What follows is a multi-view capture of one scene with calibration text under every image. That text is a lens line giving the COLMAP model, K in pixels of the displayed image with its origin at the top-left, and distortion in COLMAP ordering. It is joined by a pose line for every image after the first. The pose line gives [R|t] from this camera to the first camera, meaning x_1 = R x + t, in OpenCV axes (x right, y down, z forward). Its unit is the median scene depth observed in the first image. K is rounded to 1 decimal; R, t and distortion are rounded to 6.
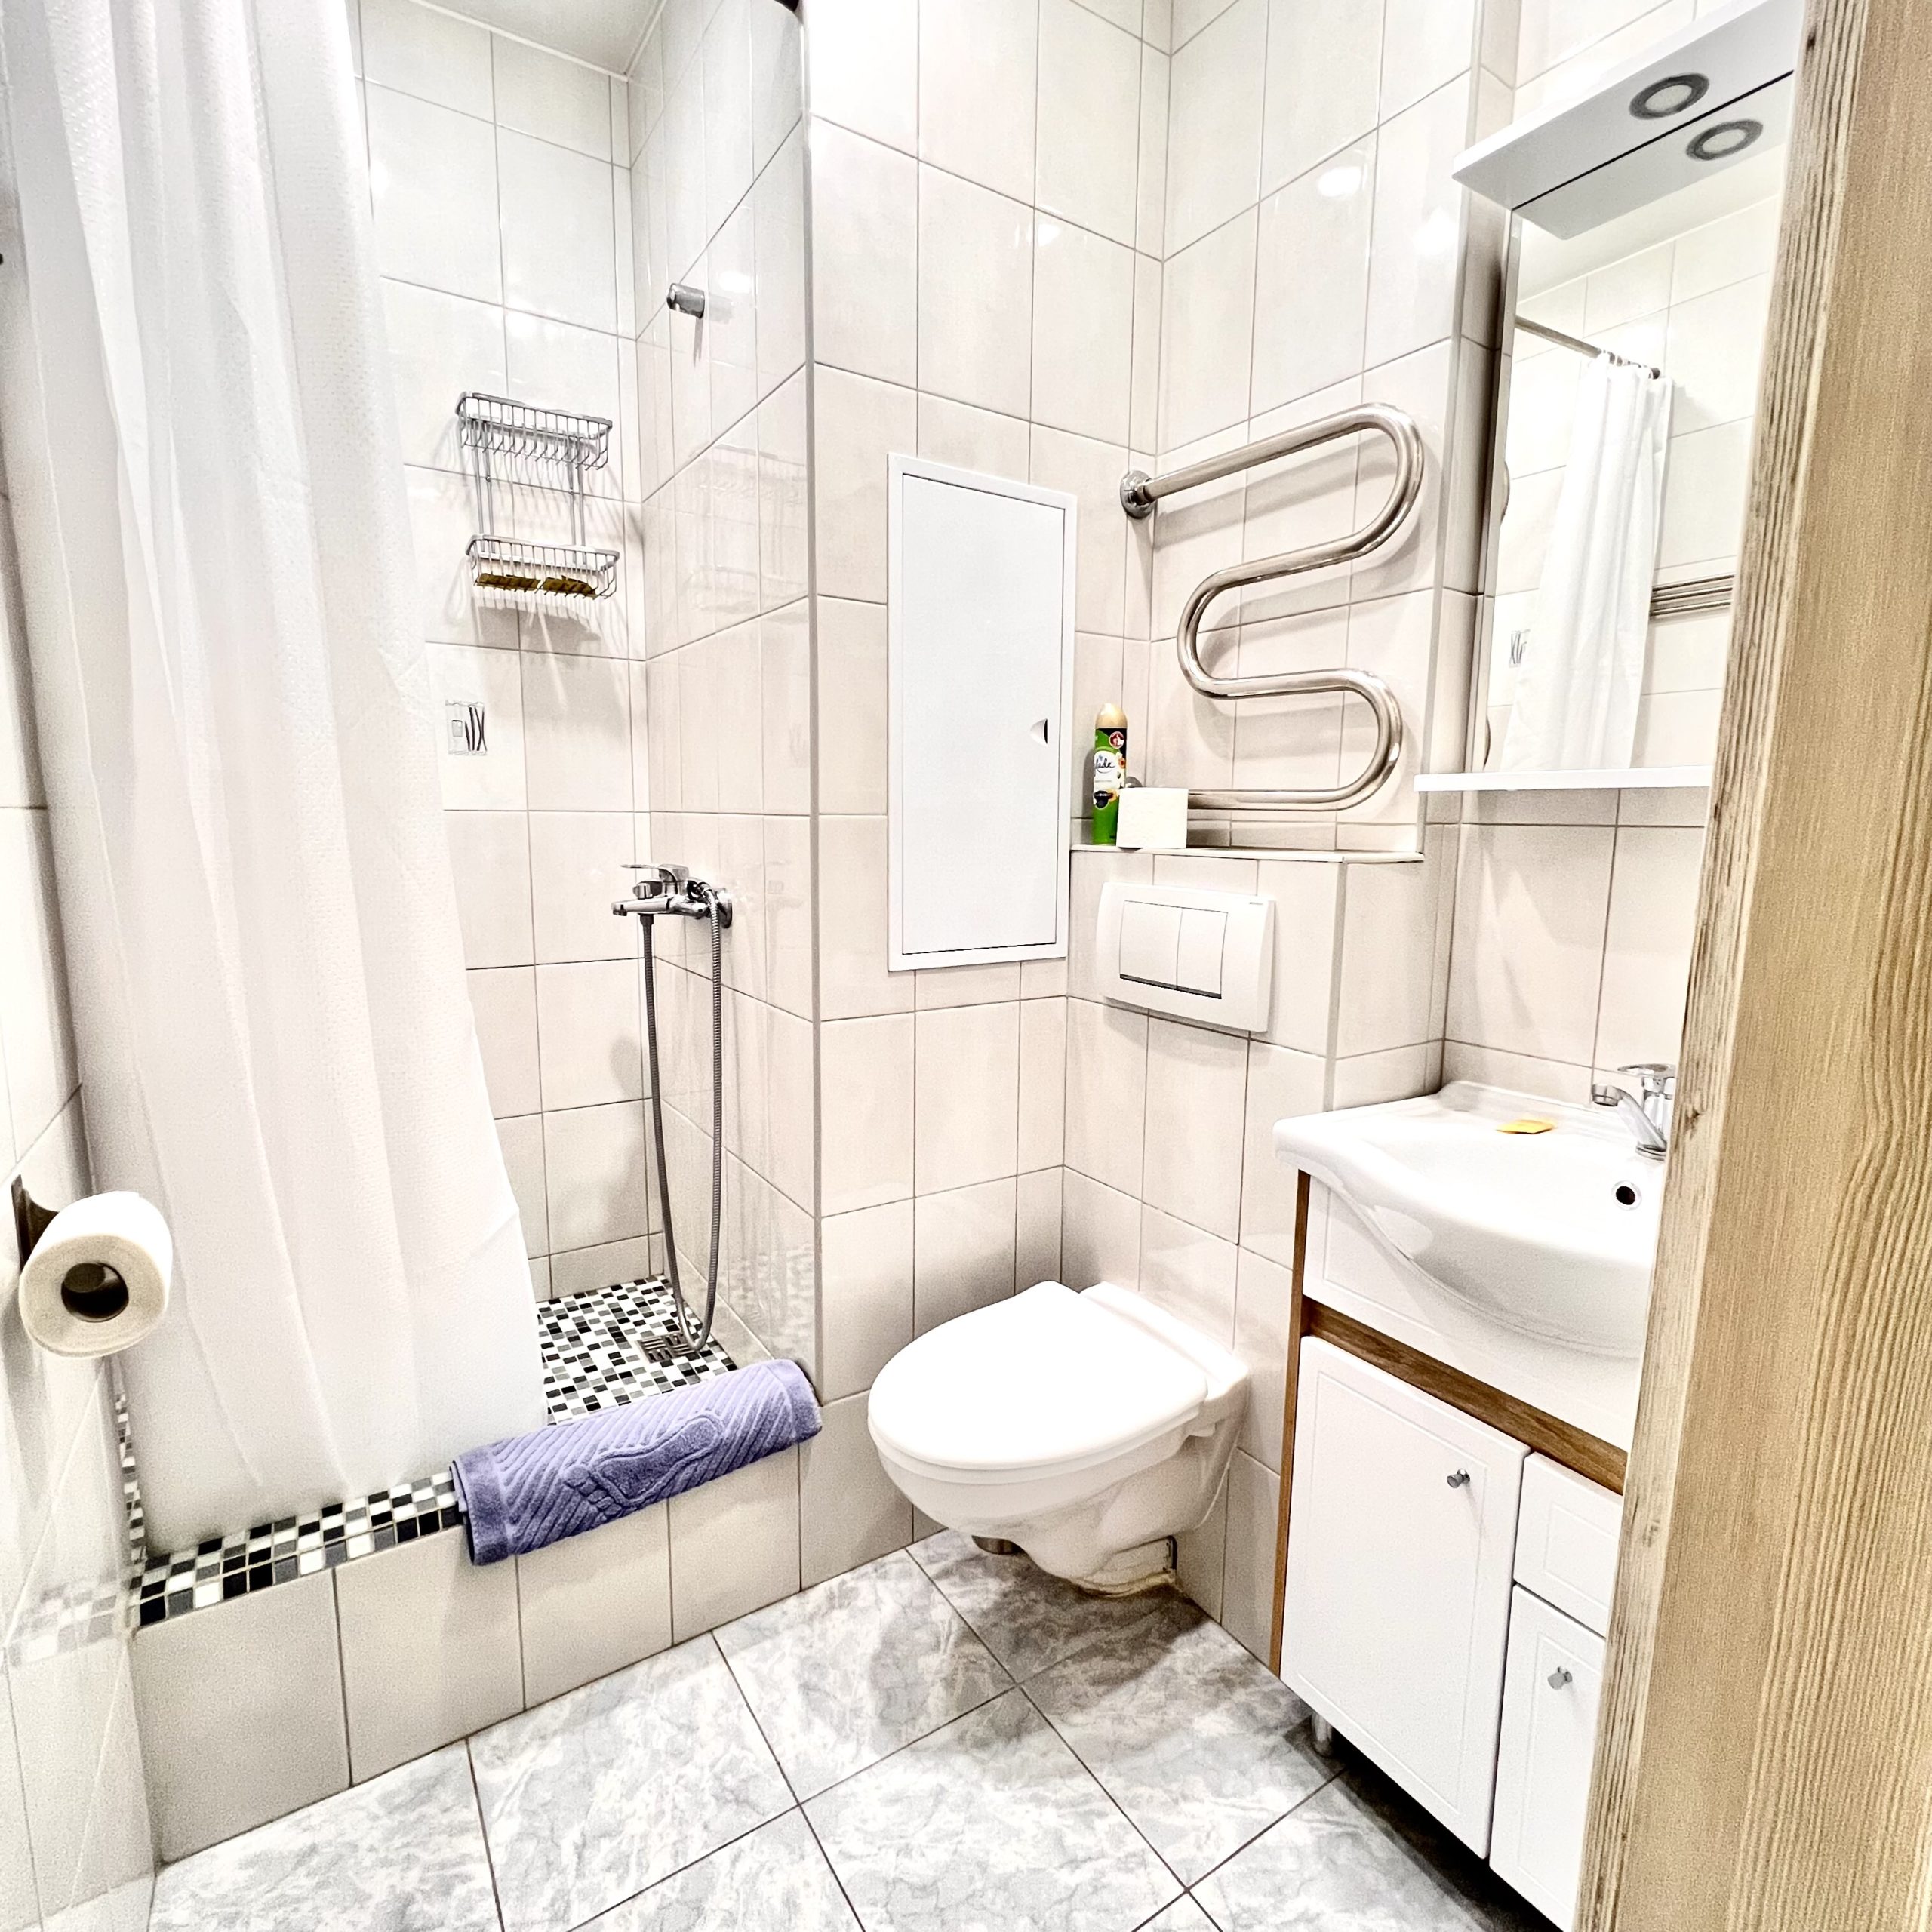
lens RADIAL K [[1029.1, 0, 965.3], [0, 1029.1, 961.5], [0, 0, 1]] dist [-0.002922, 0.000539]
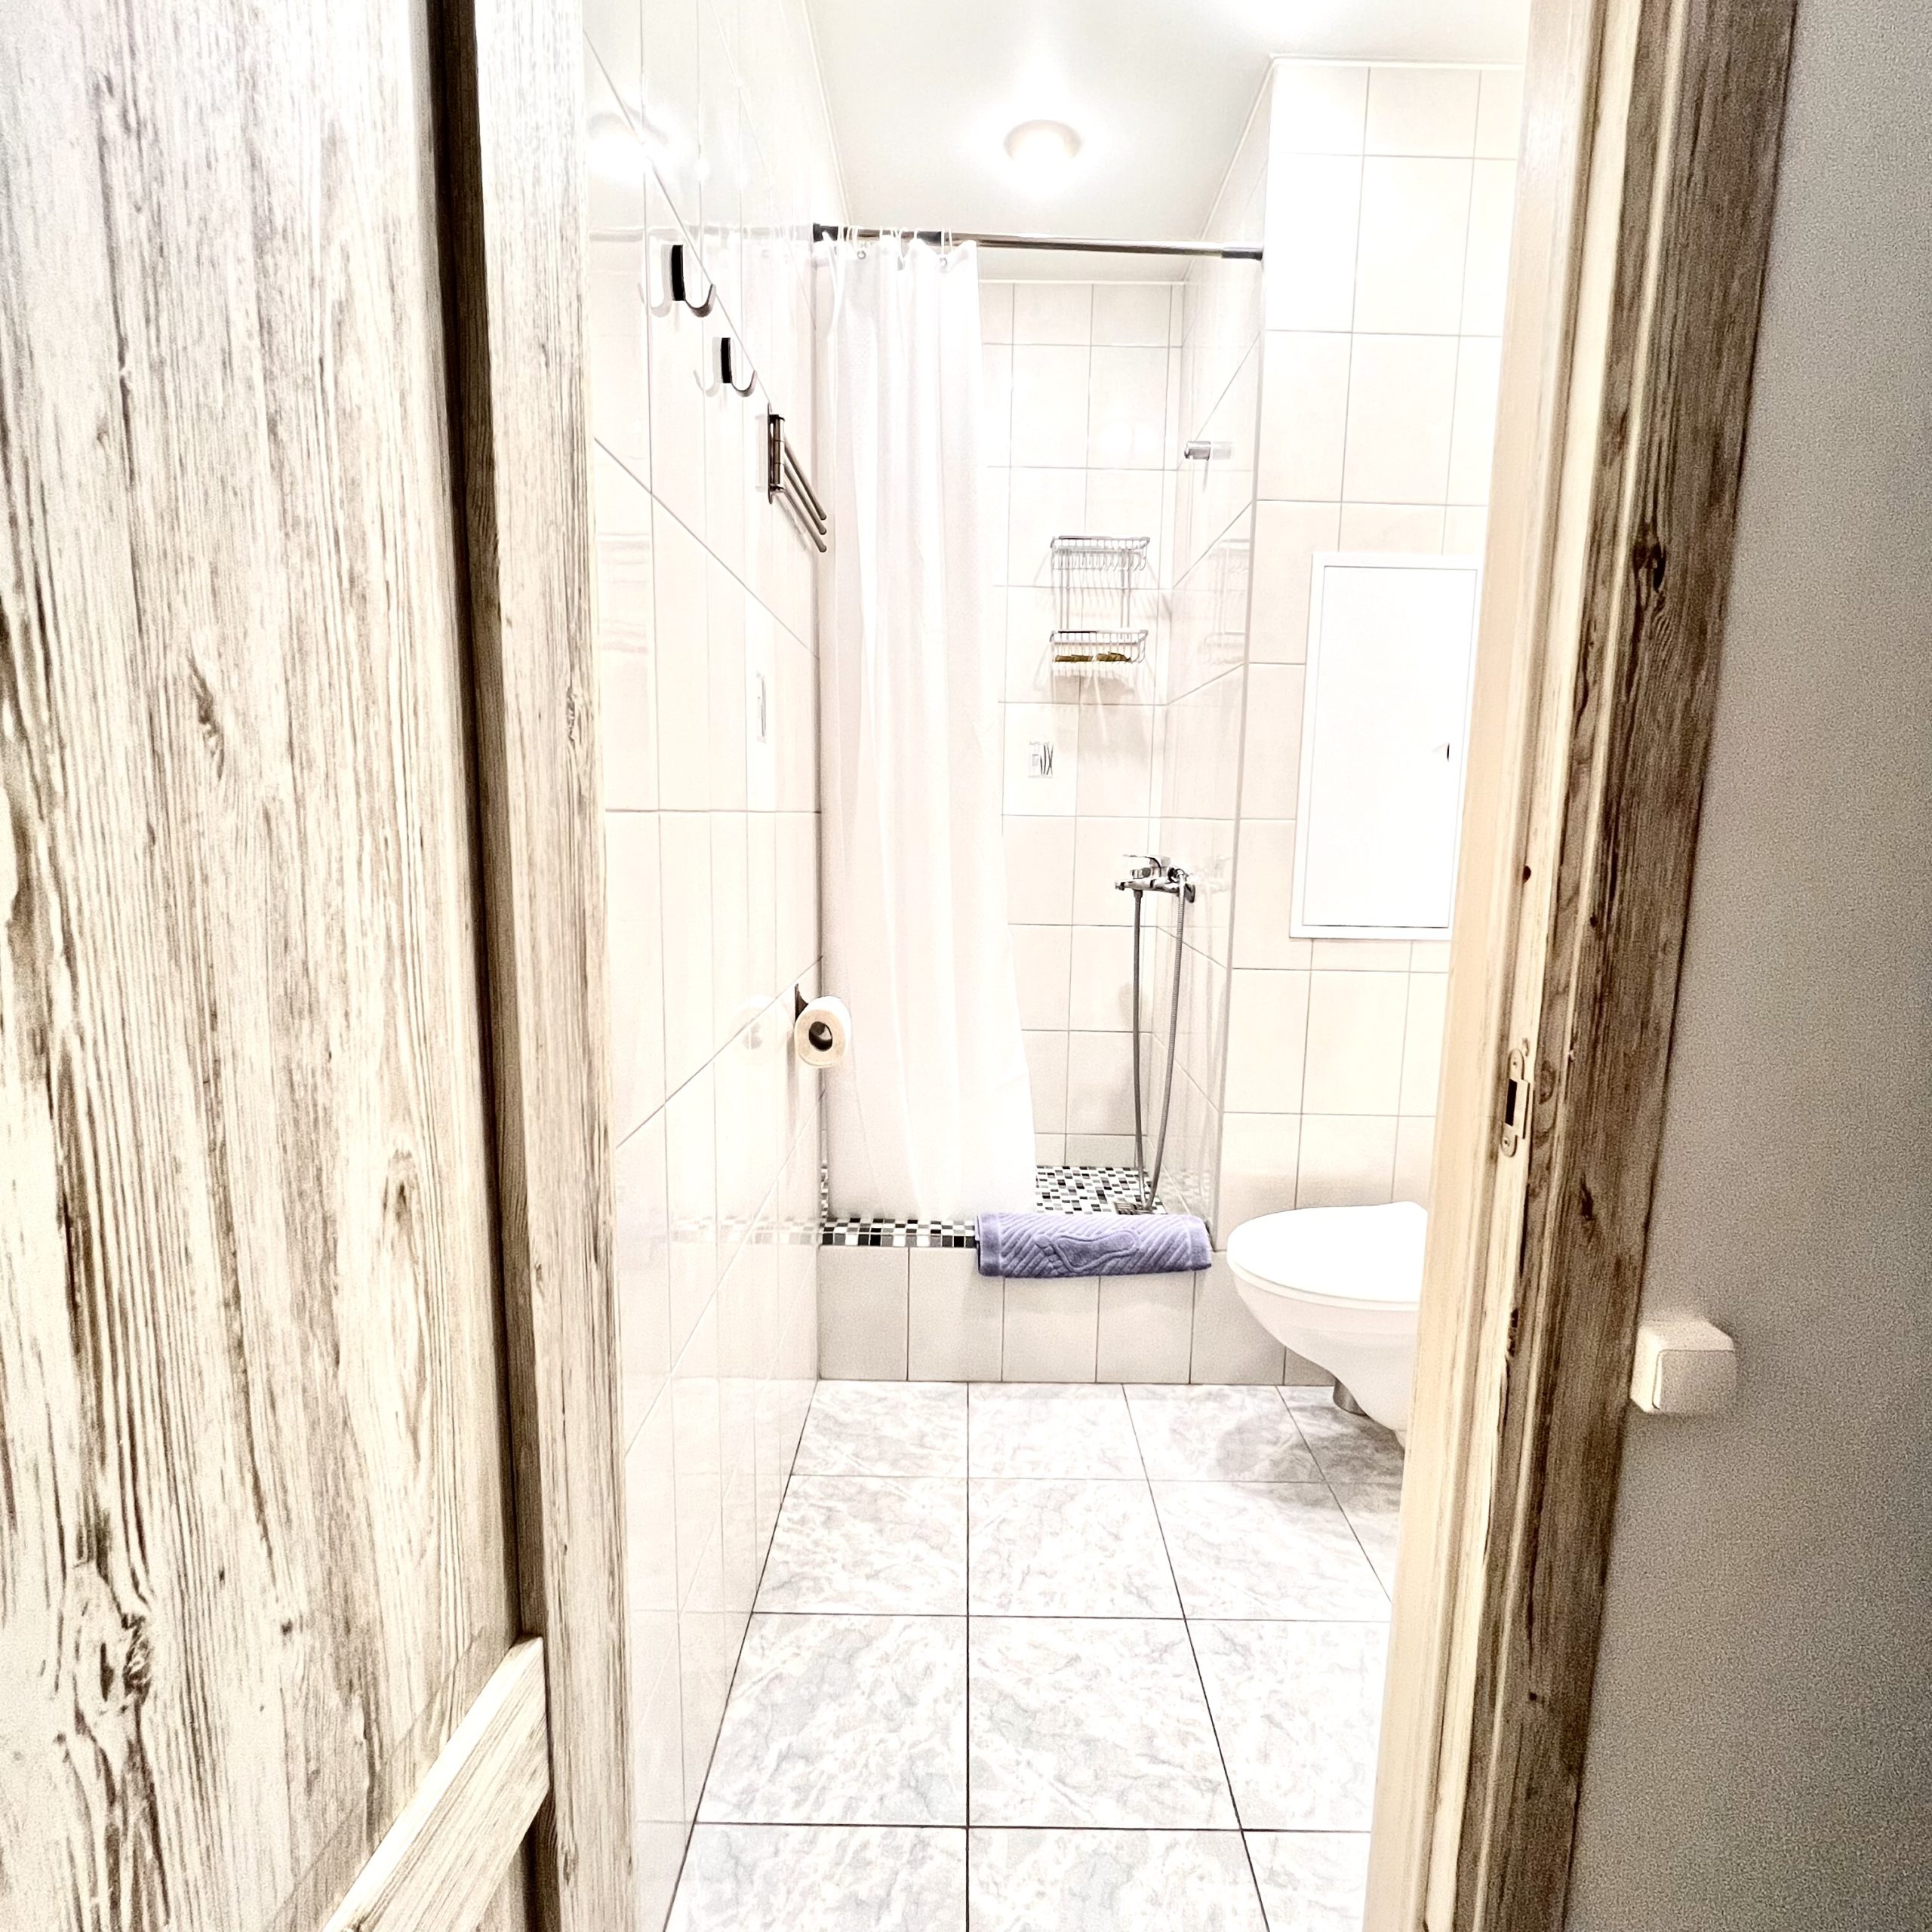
lens RADIAL K [[1029.1, 0, 969.8], [0, 1029.1, 963.9], [0, 0, 1]] dist [-0.002922, 0.000539]
pose [[0.838962, 0.082027, -0.537972, 0.301663], [-0.085216, 0.996181, 0.018999, 0.054887], [0.537476, 0.029905, 0.842748, -0.350198]]
